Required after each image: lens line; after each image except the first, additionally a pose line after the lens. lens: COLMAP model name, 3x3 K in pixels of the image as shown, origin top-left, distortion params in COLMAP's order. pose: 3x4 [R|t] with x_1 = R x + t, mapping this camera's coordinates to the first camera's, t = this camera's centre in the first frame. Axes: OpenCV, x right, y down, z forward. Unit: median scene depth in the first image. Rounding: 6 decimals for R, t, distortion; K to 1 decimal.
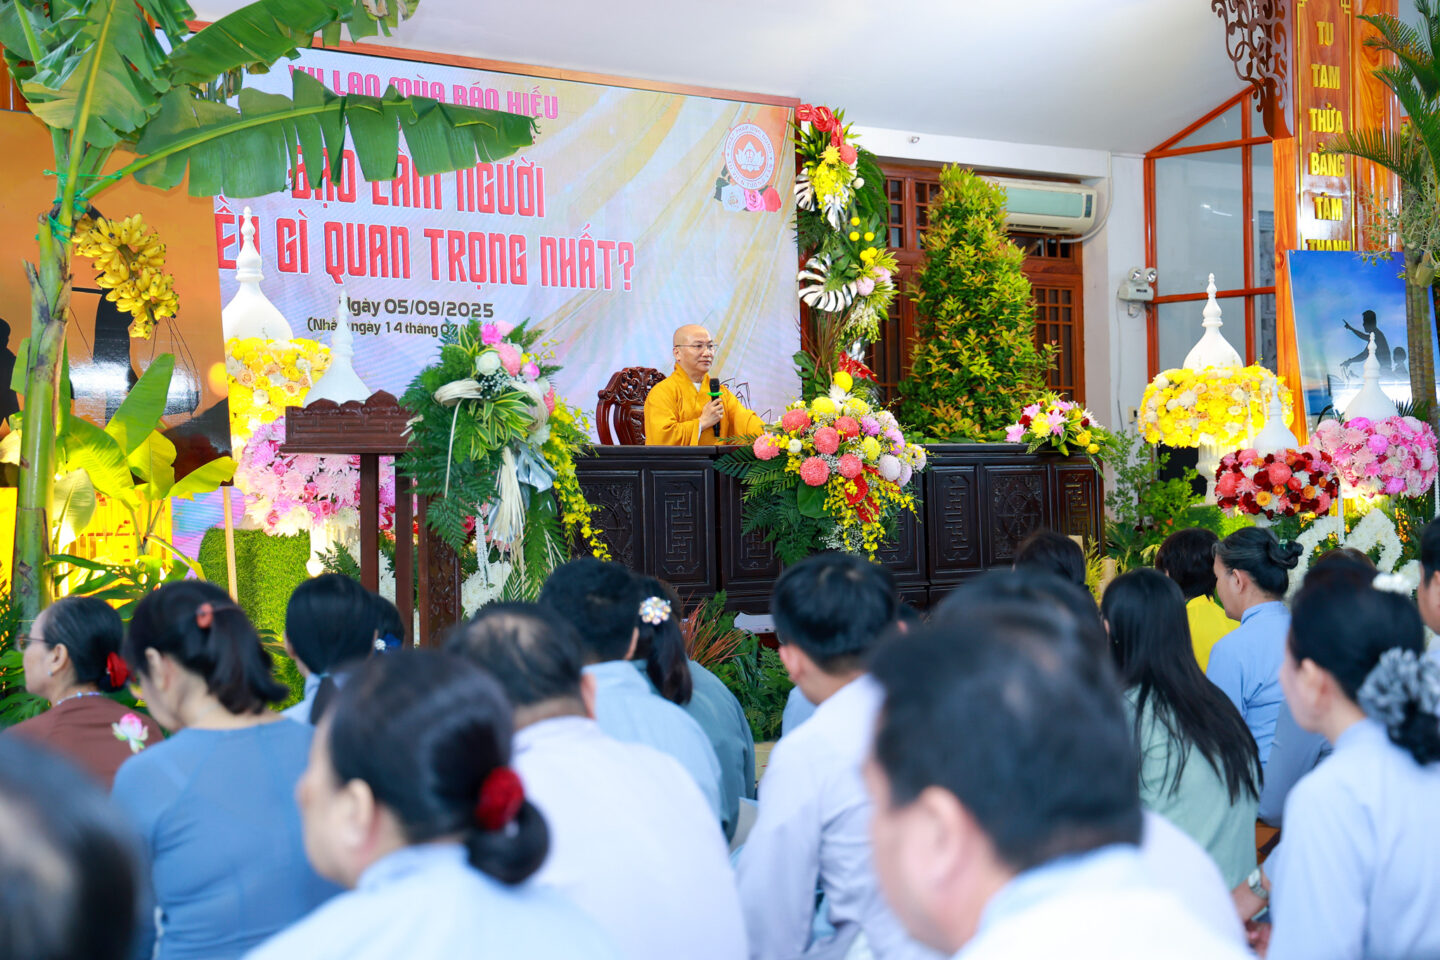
lens RADIAL K [[2912.3, 0, 720.0], [0, 2912.3, 480.0], [0, 0, 1]] dist [0.475935, -0.228185]
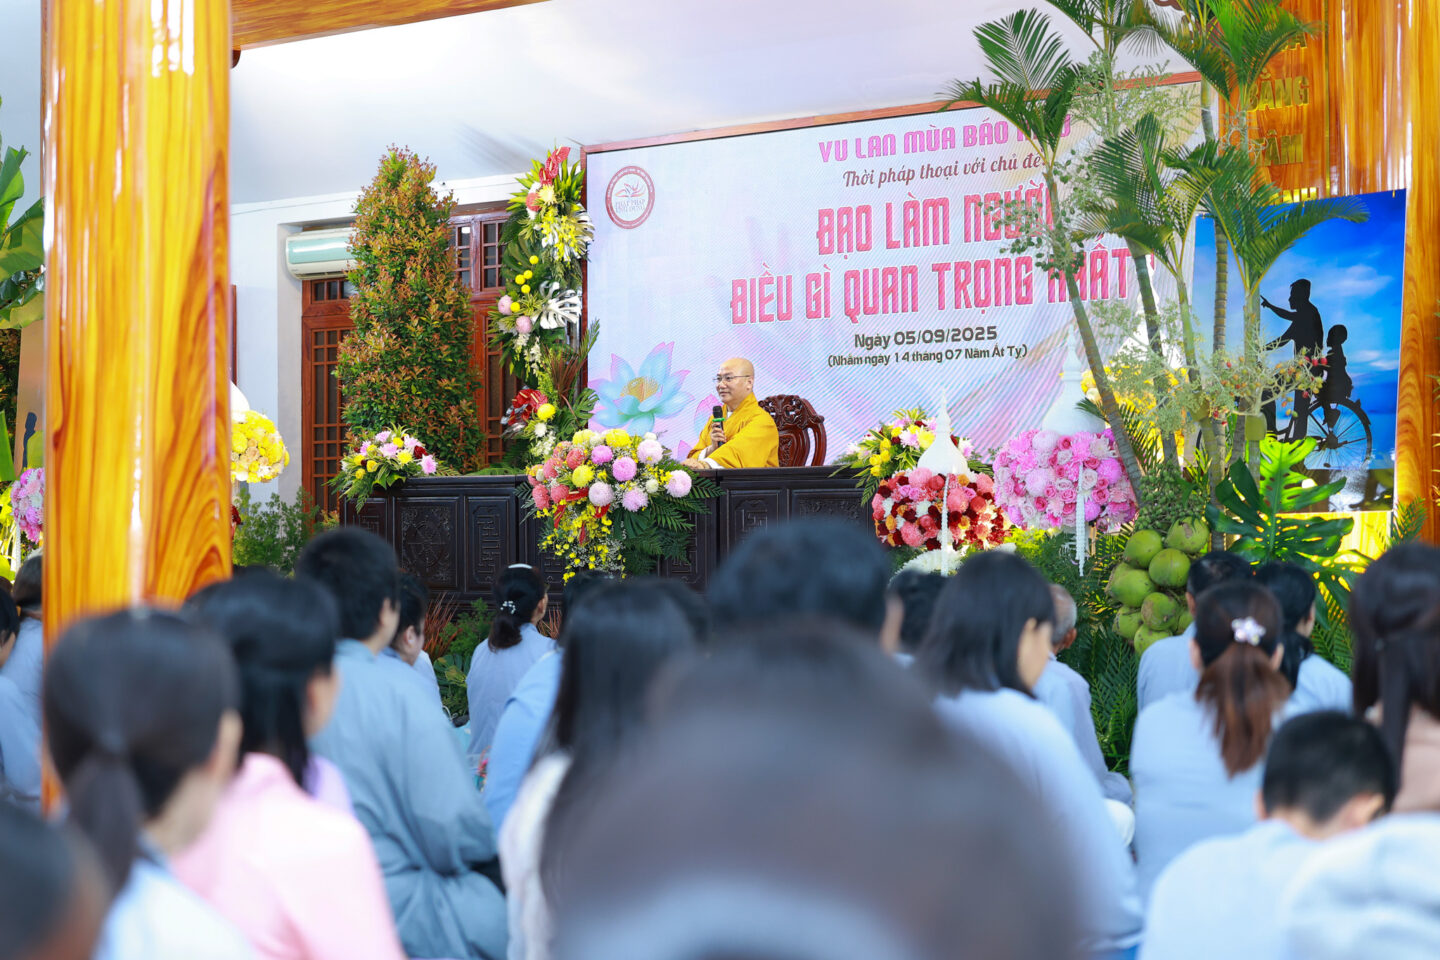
lens RADIAL K [[3012.5, 0, 717.4], [0, 3012.5, 443.6], [0, 0, 1]] dist [0.043067, -0.295117]
pose [[0.093141, -0.007047, -0.995628, 1.005396], [0.013812, 0.999888, -0.005785, -0.013621], [0.995557, -0.013213, 0.093227, 0.816486]]
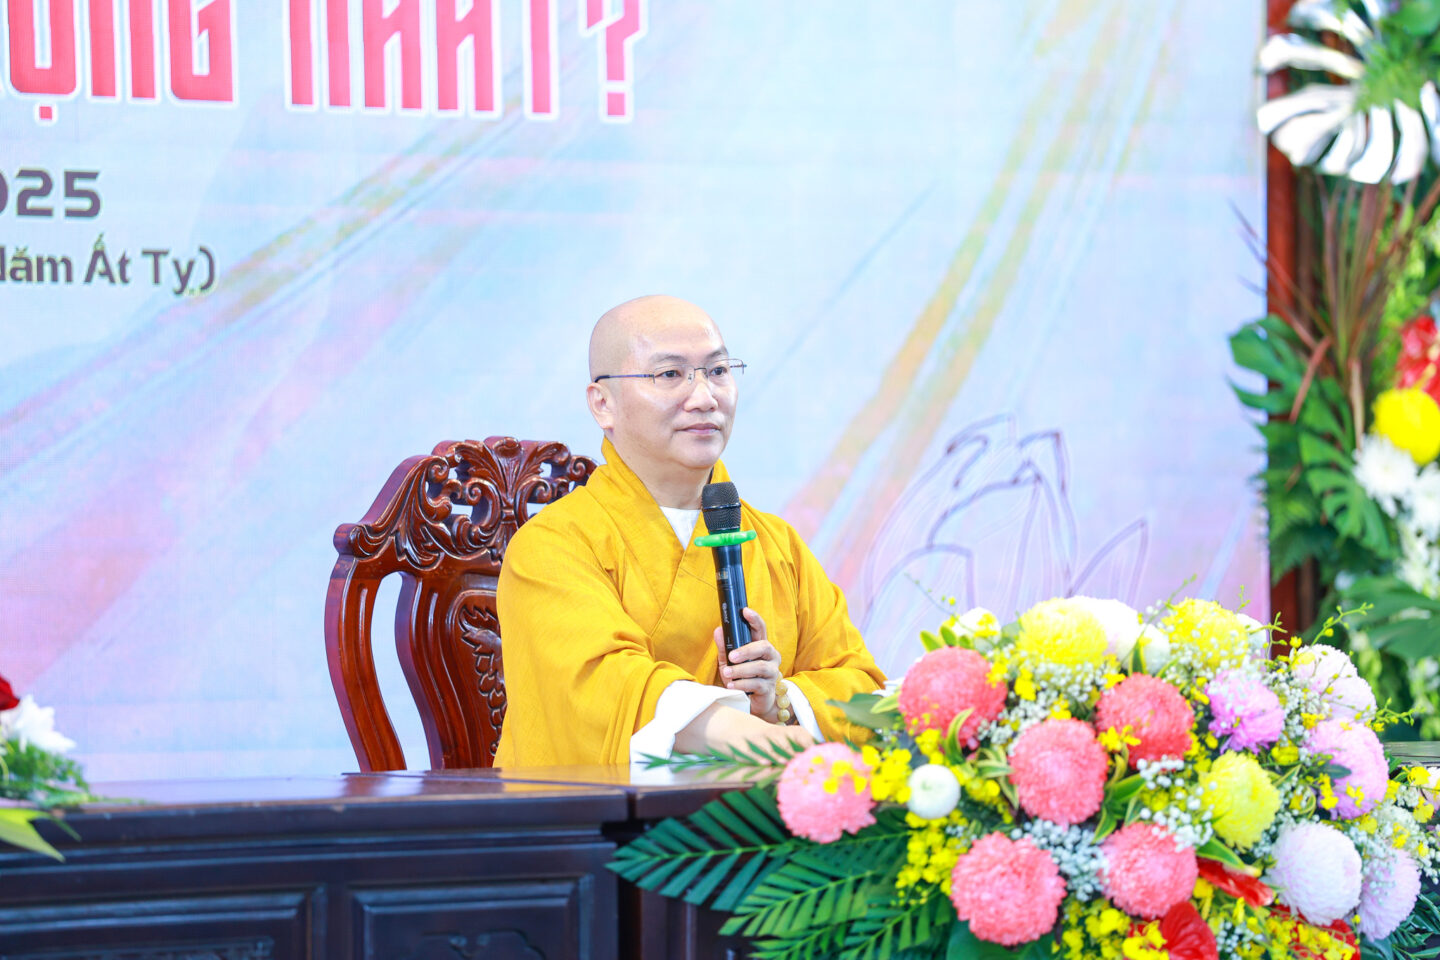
lens RADIAL K [[7846.0, 0, 720.0], [0, 7846.0, 480.0], [0, 0, 1]] dist [1.937381, 5.479641]
pose [[0.992042, 0.018240, -0.124582, 0.081440], [-0.016861, 0.999784, 0.012118, -0.041314], [0.124776, -0.009921, 0.992135, 0.240894]]
